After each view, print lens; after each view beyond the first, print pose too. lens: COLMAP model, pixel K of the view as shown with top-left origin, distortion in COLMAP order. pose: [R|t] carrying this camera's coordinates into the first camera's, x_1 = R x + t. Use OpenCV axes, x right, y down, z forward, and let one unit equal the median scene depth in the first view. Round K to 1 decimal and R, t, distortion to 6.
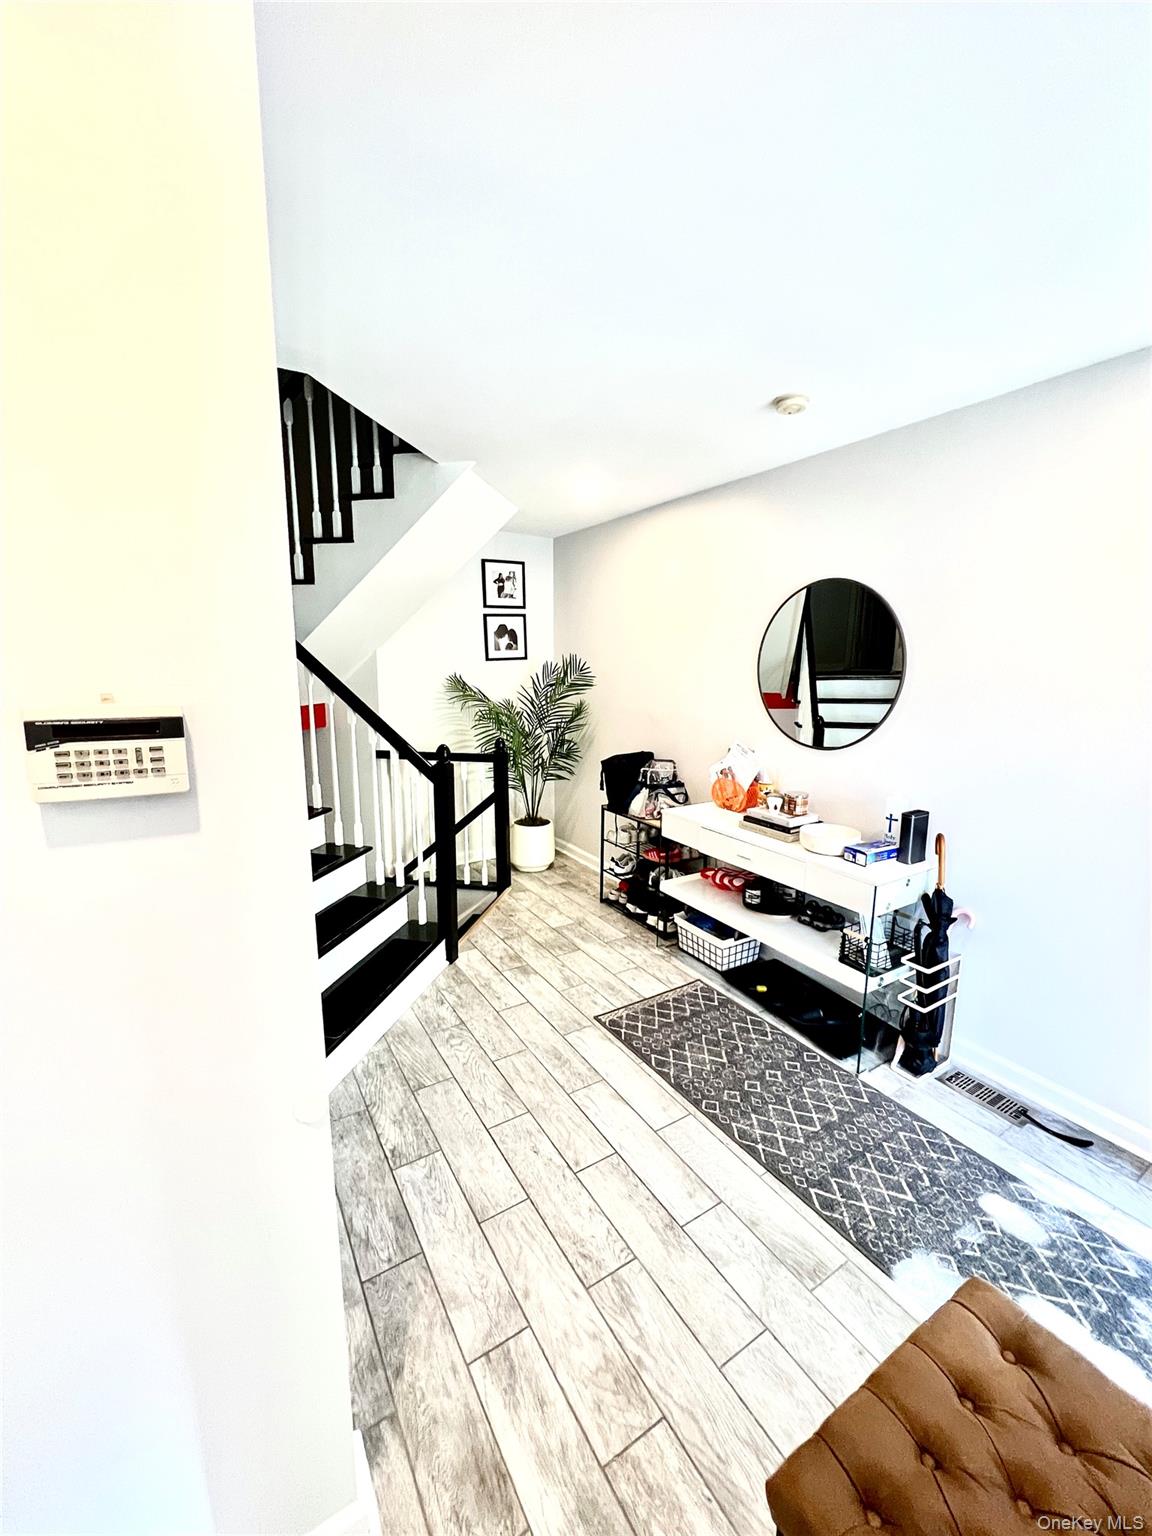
lens RADIAL K [[617.6, 0, 581.9], [0, 617.6, 763.4], [0, 0, 1]] dist [-0.004334, 0.000439]
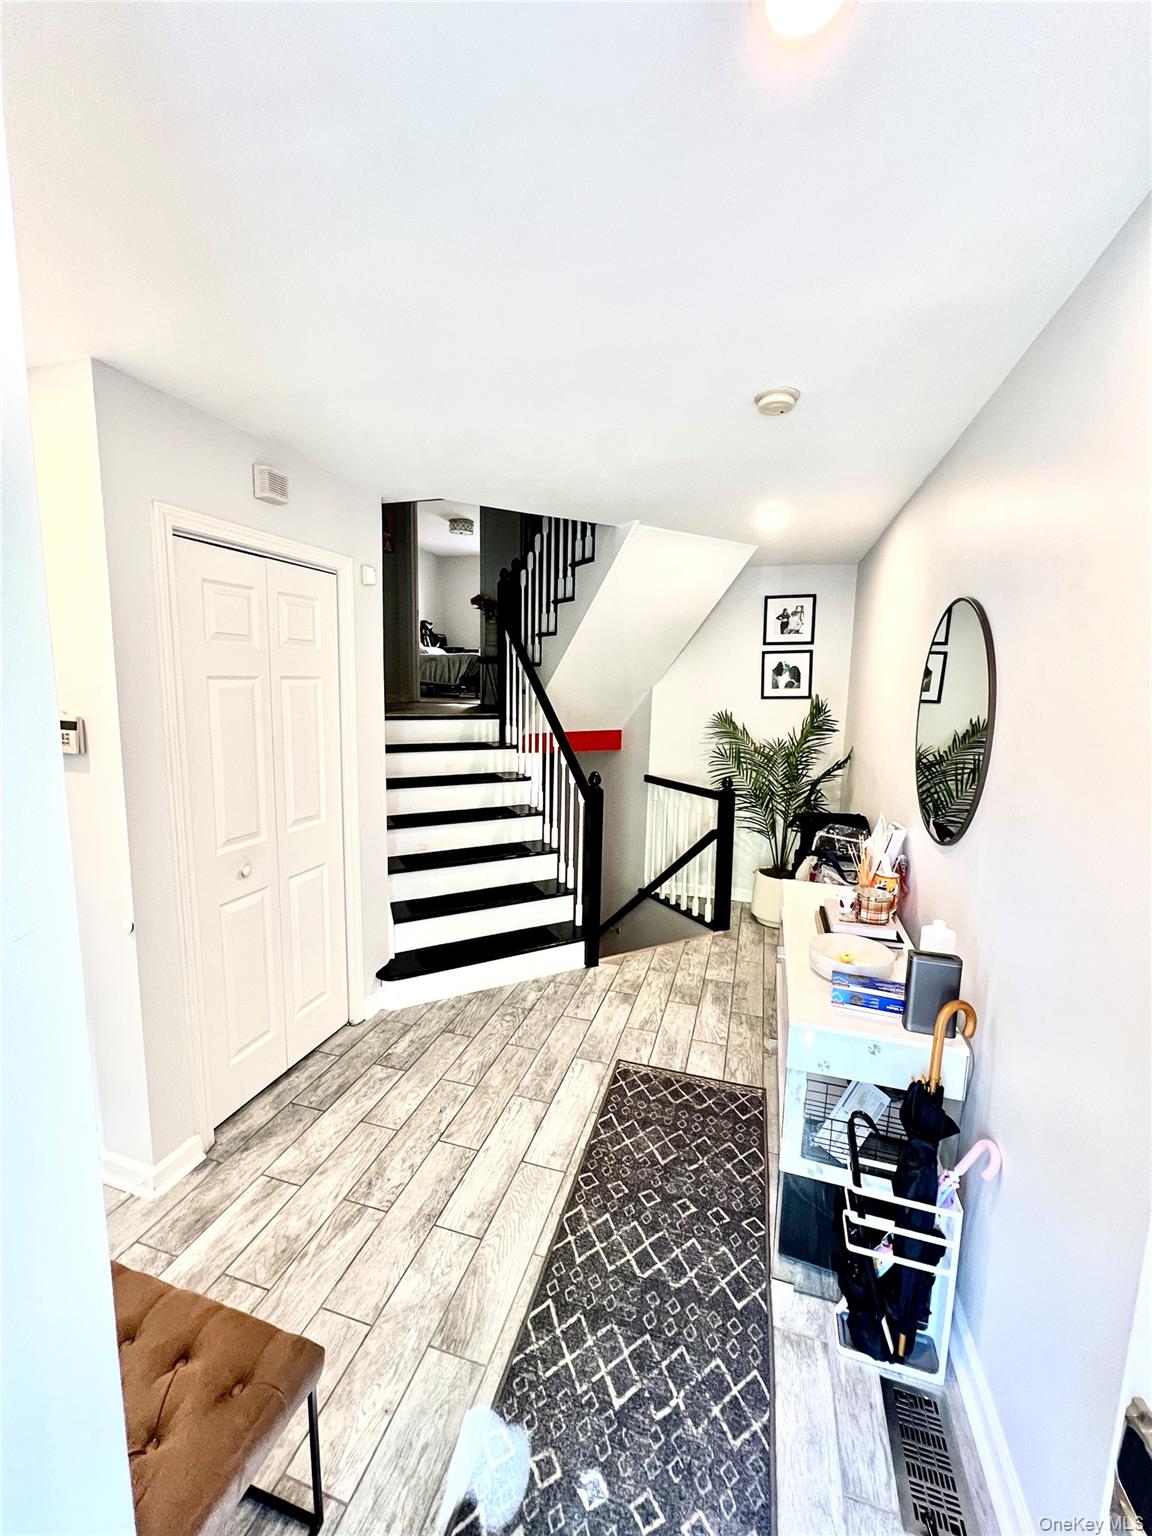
lens RADIAL K [[617.6, 0, 578.4], [0, 617.6, 767.2], [0, 0, 1]] dist [-0.004334, 0.000439]
pose [[0.656335, 0.112480, -0.746038, 0.735988], [-0.144981, 0.989199, 0.021593, -0.072451], [0.740408, 0.093989, 0.665554, 0.275756]]
